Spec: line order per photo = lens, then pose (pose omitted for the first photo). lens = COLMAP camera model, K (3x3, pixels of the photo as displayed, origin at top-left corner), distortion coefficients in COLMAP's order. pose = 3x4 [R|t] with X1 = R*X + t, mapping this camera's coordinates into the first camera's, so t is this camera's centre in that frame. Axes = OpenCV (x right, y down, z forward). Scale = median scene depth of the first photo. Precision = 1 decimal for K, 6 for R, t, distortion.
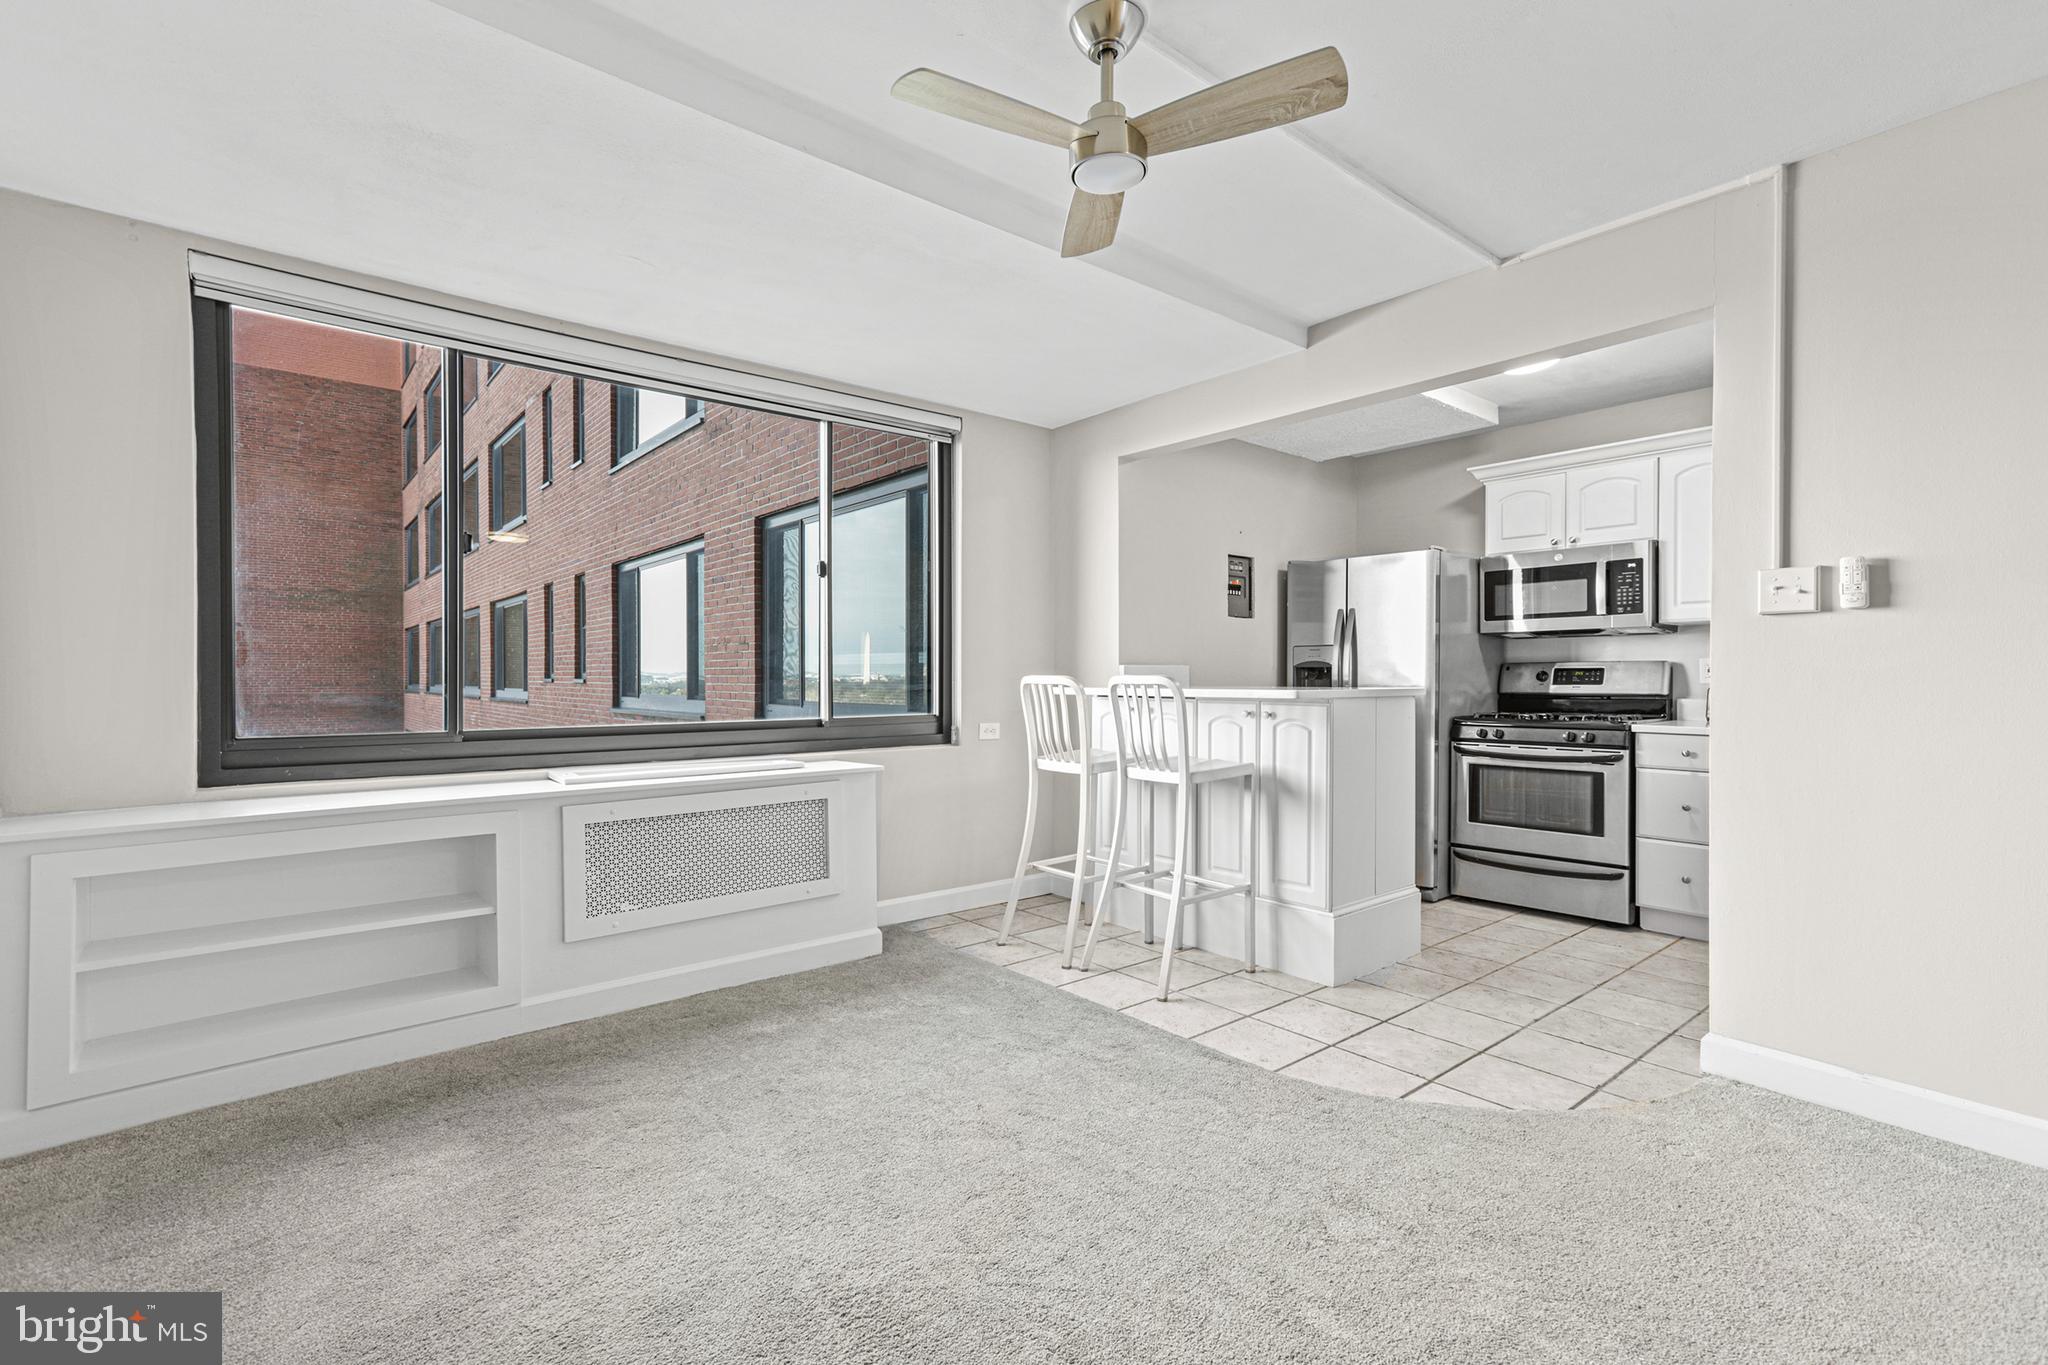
lens RADIAL K [[926.8, 0, 1022.0], [0, 926.8, 673.3], [0, 0, 1]] dist [0.009274, 0.001936]
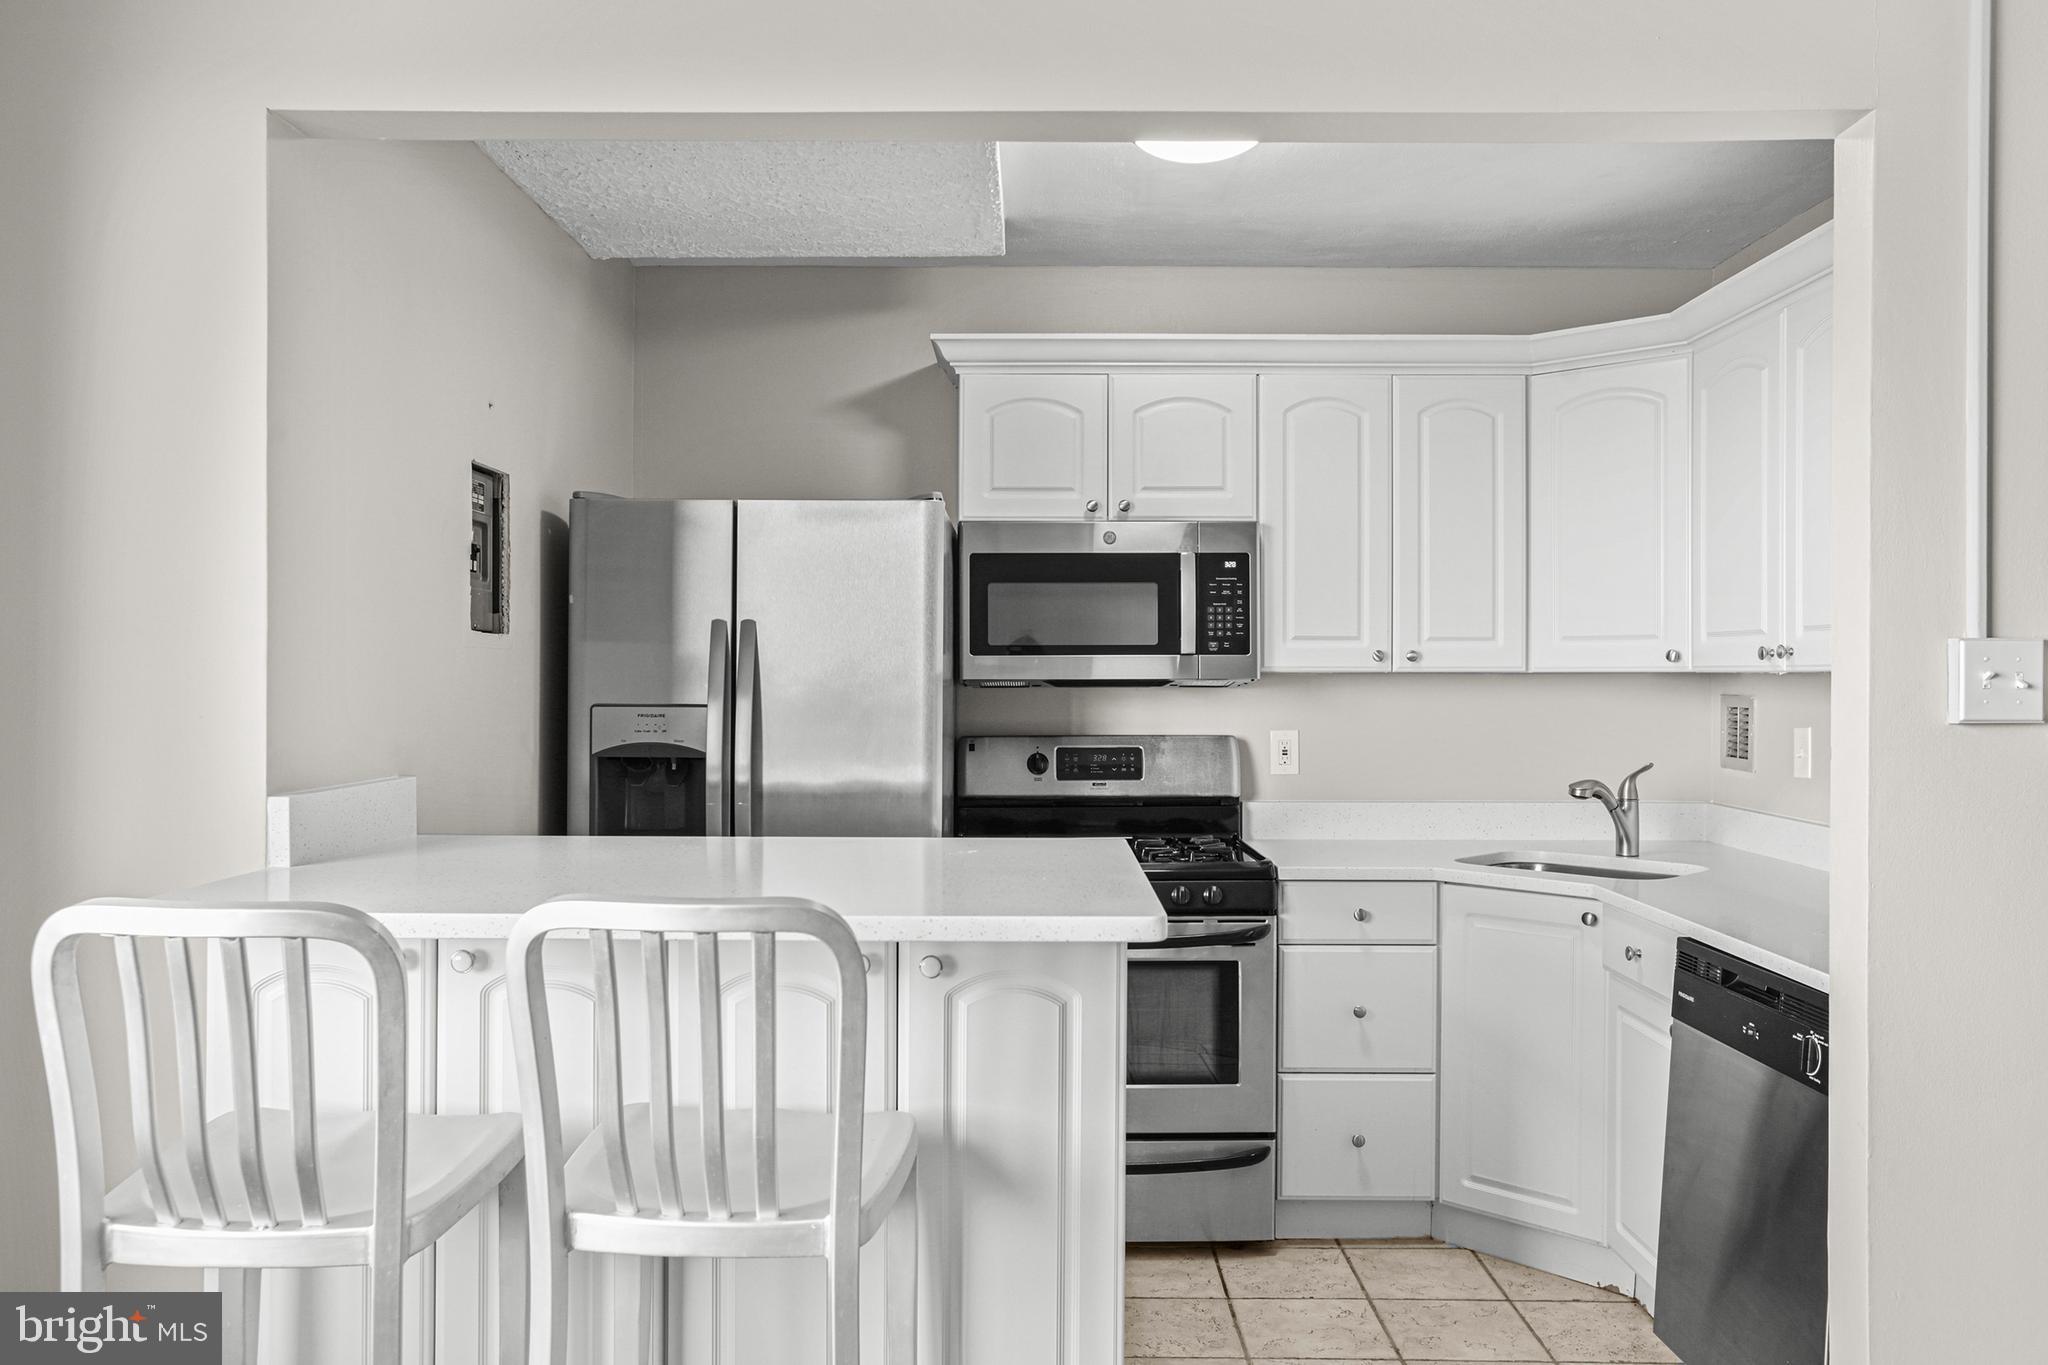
lens RADIAL K [[1600.4, 0, 1008.3], [0, 1600.4, 689.7], [0, 0, 1]] dist [-0.014711, 0.003193]
pose [[0.650990, -0.002821, 0.759081, -0.135595], [-0.007704, 0.999917, 0.010323, -0.051916], [-0.759047, -0.012568, 0.650914, 0.489415]]
